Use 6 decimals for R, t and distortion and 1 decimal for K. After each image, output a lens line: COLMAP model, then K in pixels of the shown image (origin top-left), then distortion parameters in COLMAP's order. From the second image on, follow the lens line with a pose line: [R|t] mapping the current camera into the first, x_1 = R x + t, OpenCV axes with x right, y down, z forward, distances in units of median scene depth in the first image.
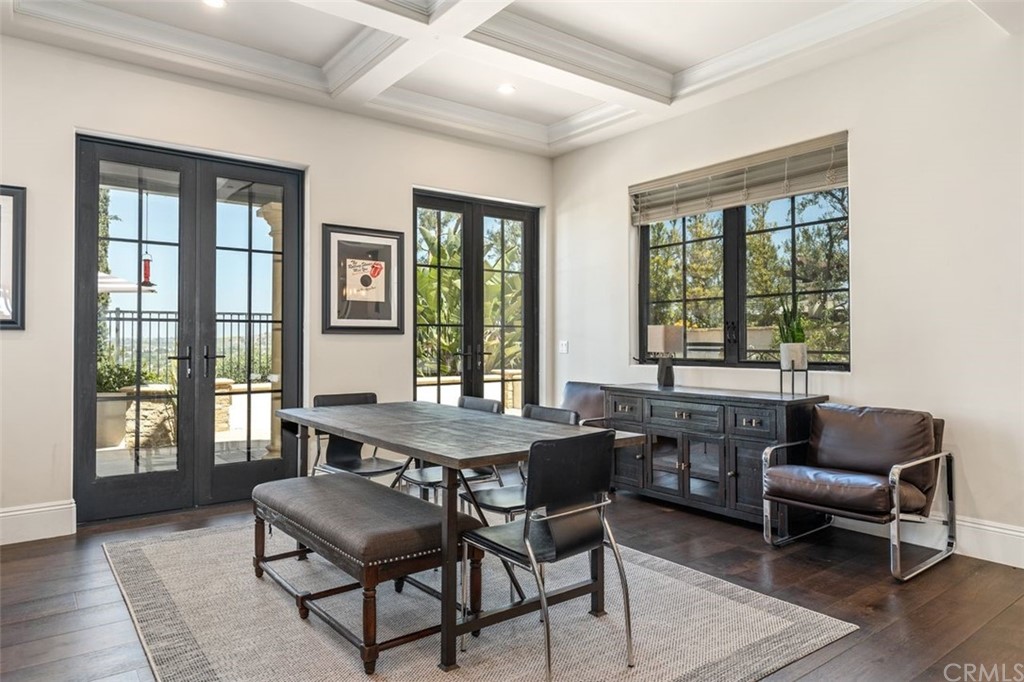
lens RADIAL K [[618.2, 0, 506.8], [0, 618.2, 331.9], [0, 0, 1]] dist [-0.021702, -0.002367]
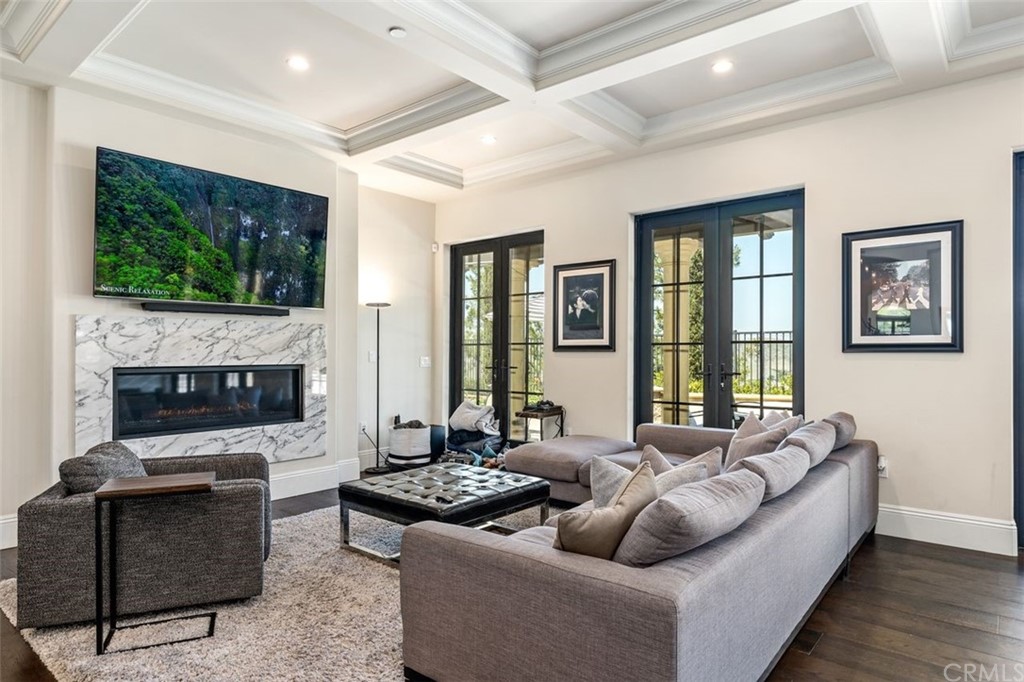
lens RADIAL K [[577.2, 0, 523.1], [0, 577.2, 344.0], [0, 0, 1]] dist [0.004554, 0.001556]
pose [[0.257444, -0.021131, -0.966062, 0.814497], [0.005731, 0.999777, -0.020341, 0.009305], [0.966276, -0.000299, 0.257508, 0.599241]]
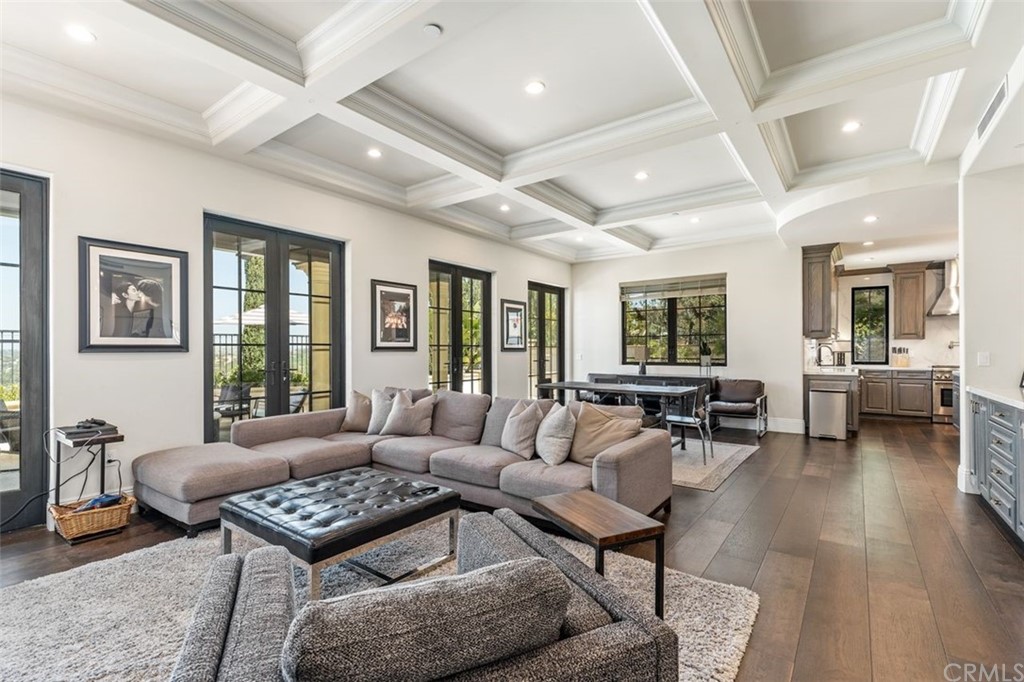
lens RADIAL K [[476.3, 0, 512.4], [0, 476.3, 347.3], [0, 0, 1]] dist [0.000018, -0.000626]
pose [[0.950916, -0.007663, 0.309354, -0.562247], [0.007261, 0.999971, 0.002450, -0.016308], [-0.309363, -0.000083, 0.950944, -0.382637]]
